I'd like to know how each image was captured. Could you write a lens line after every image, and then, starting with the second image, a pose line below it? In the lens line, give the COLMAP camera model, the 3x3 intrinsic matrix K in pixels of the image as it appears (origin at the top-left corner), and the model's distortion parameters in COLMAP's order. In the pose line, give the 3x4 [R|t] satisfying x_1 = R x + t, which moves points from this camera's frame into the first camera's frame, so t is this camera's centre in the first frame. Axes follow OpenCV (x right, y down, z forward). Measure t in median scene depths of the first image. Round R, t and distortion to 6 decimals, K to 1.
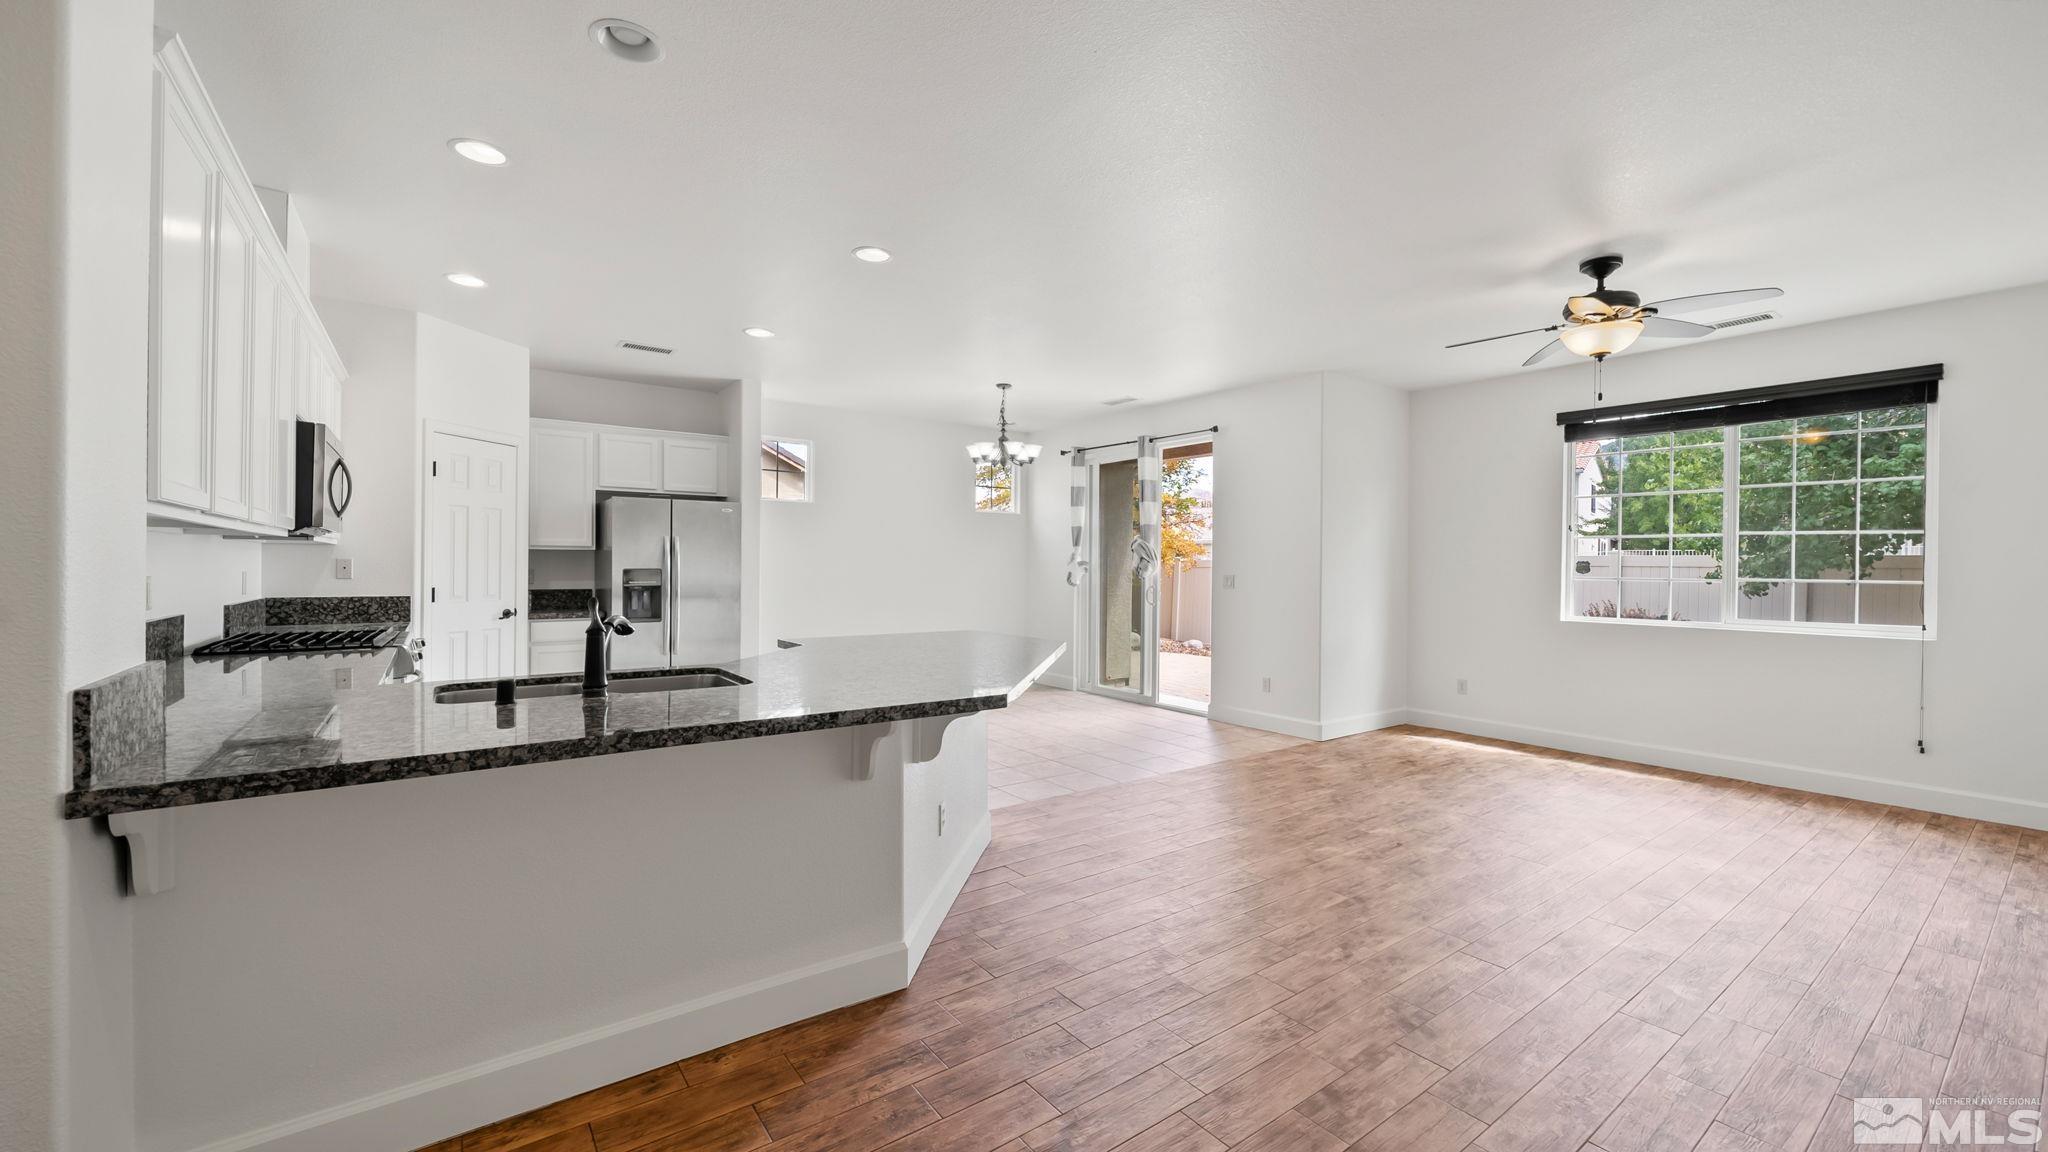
lens RADIAL K [[795.4, 0, 1024.8], [0, 795.4, 570.6], [0, 0, 1]] dist [-0.009710, 0.002324]
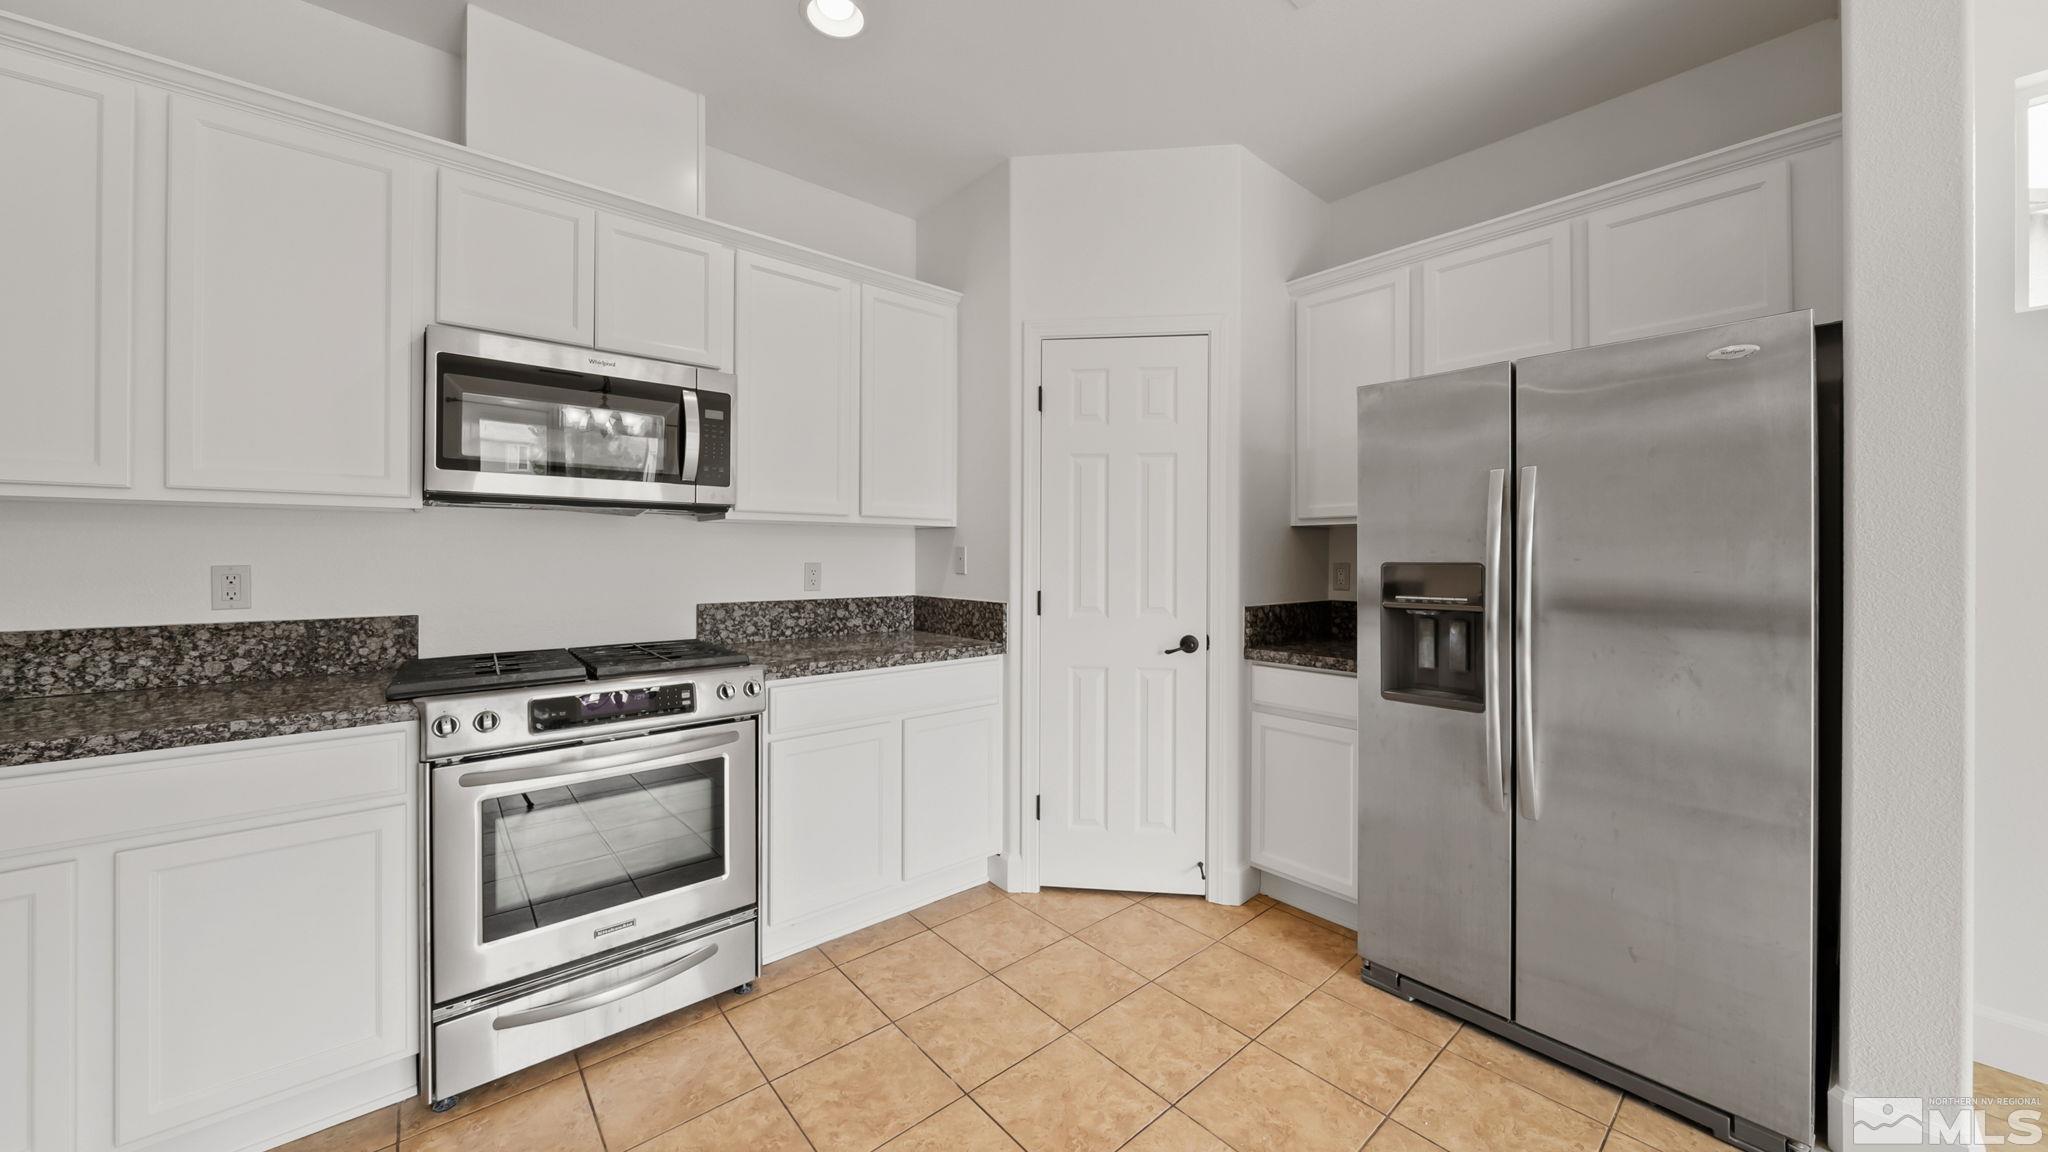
lens RADIAL K [[719.6, 0, 1016.8], [0, 719.6, 548.9], [0, 0, 1]] dist [-0.003608, -0.000496]
pose [[0.087307, -0.013182, -0.996094, -0.162780], [-0.008637, 0.999865, -0.013989, -0.002674], [0.996144, 0.009824, 0.087182, 0.796066]]
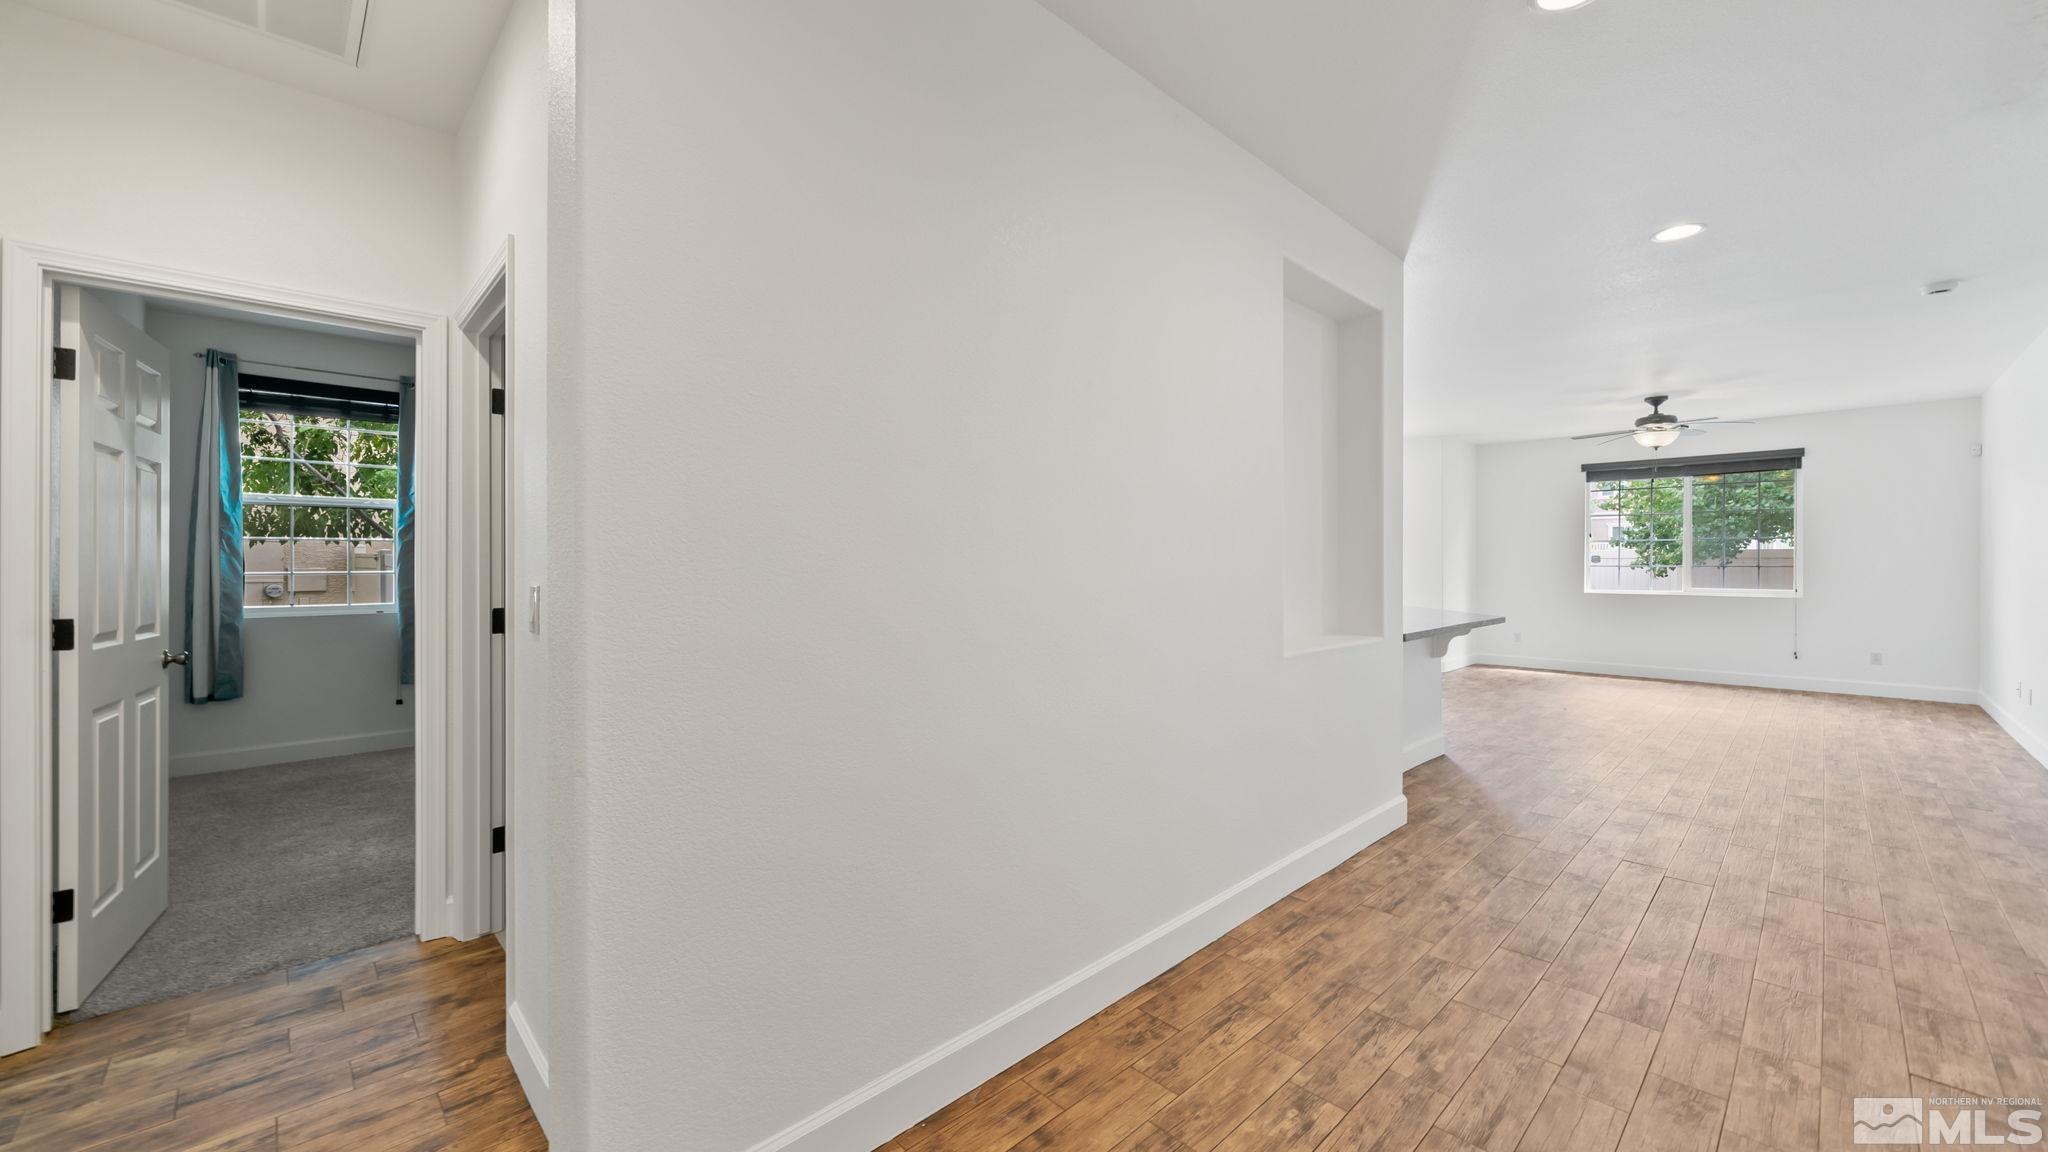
lens RADIAL K [[759.0, 0, 1026.7], [0, 759.0, 564.7], [0, 0, 1]] dist [-0.008858, 0.000214]
pose [[0.992515, -0.009924, 0.121718, -0.650146], [0.010191, 0.999947, -0.001568, -0.002868], [-0.121696, 0.002797, 0.992563, -0.397706]]
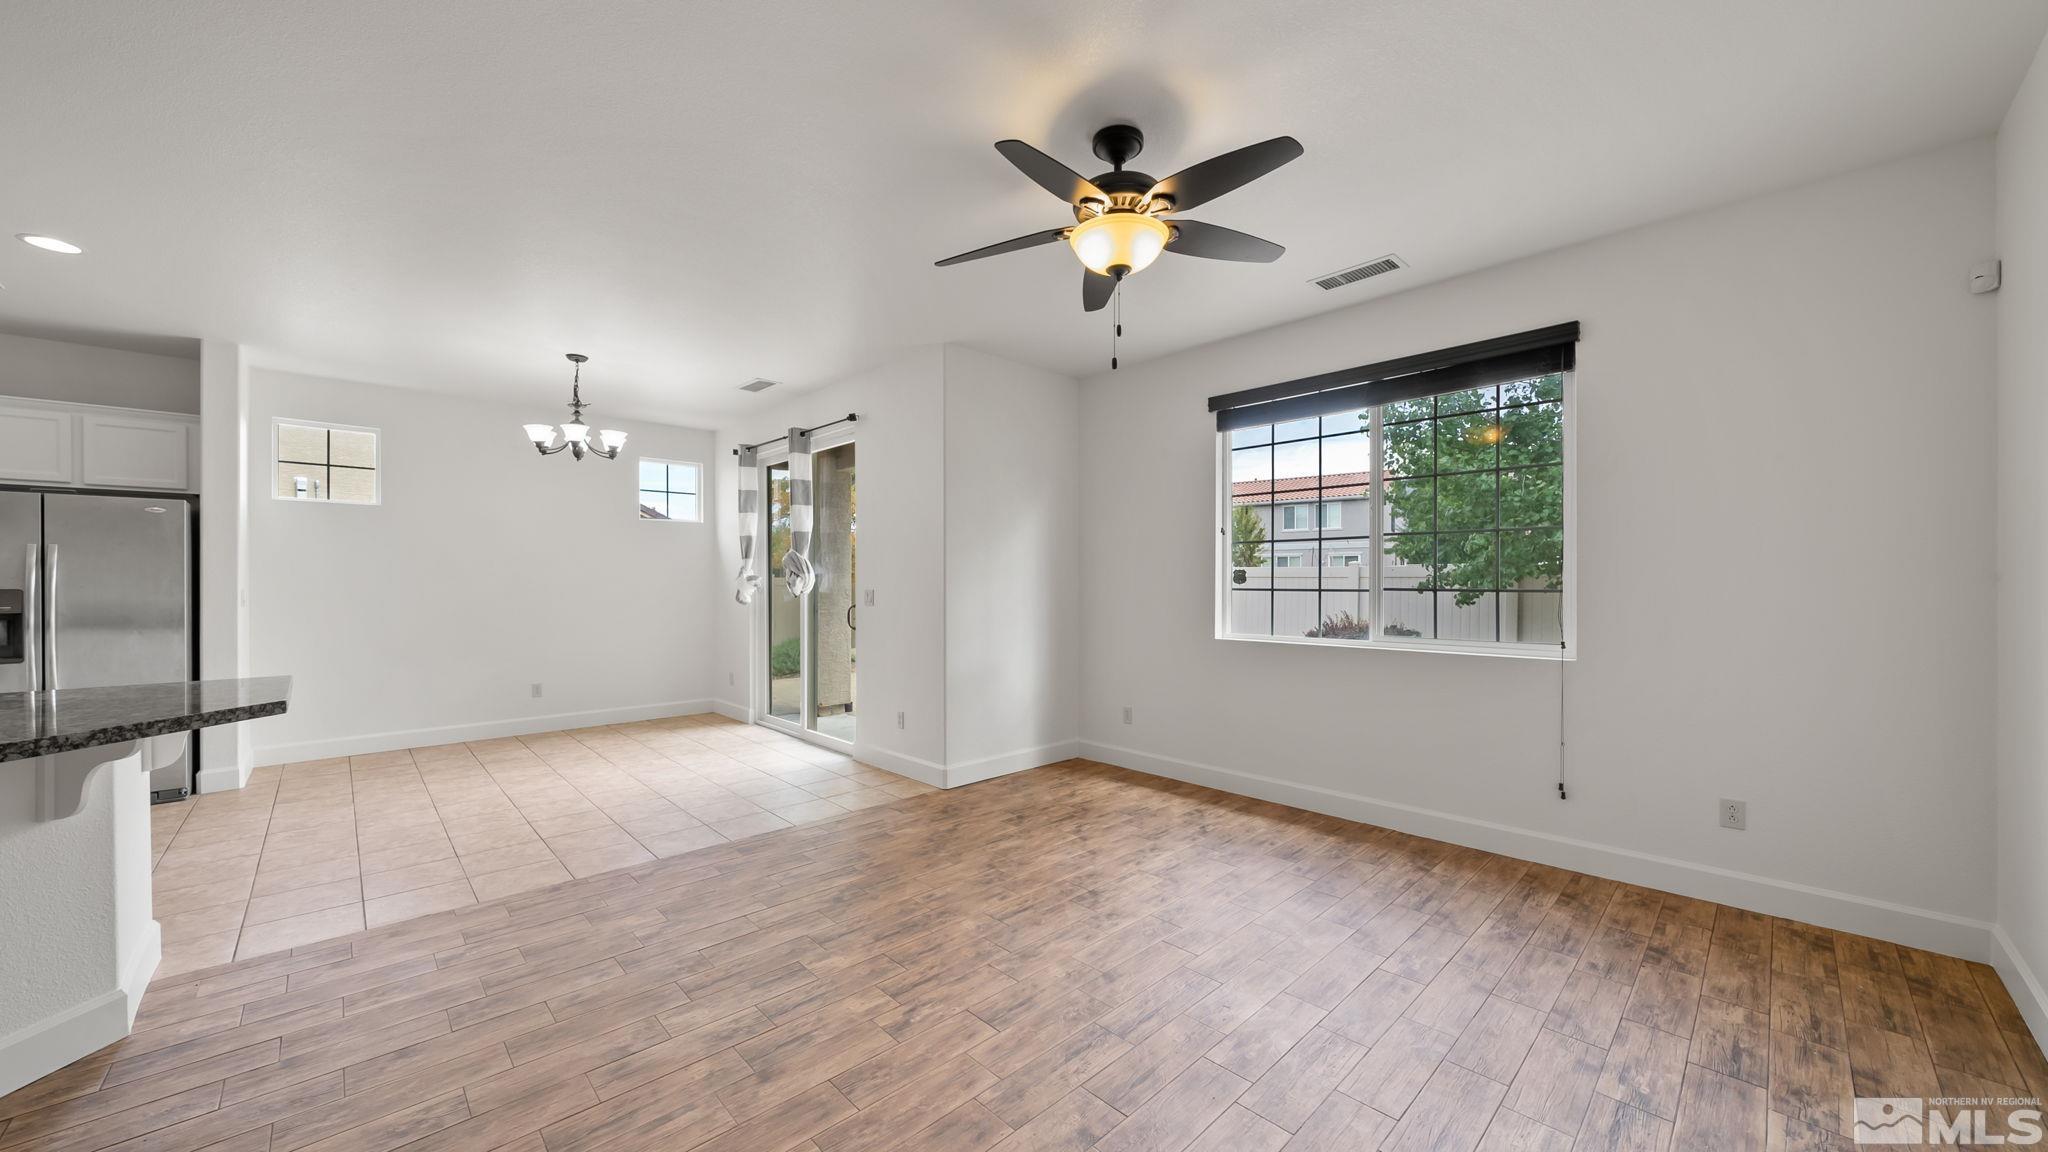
lens RADIAL K [[719.6, 0, 1022.3], [0, 719.6, 586.7], [0, 0, 1]] dist [-0.003608, -0.000496]
pose [[0.991931, -0.010225, 0.126363, 0.375632], [0.010378, 0.999946, -0.000546, 0.004724], [-0.126350, 0.001853, 0.991984, 0.254323]]
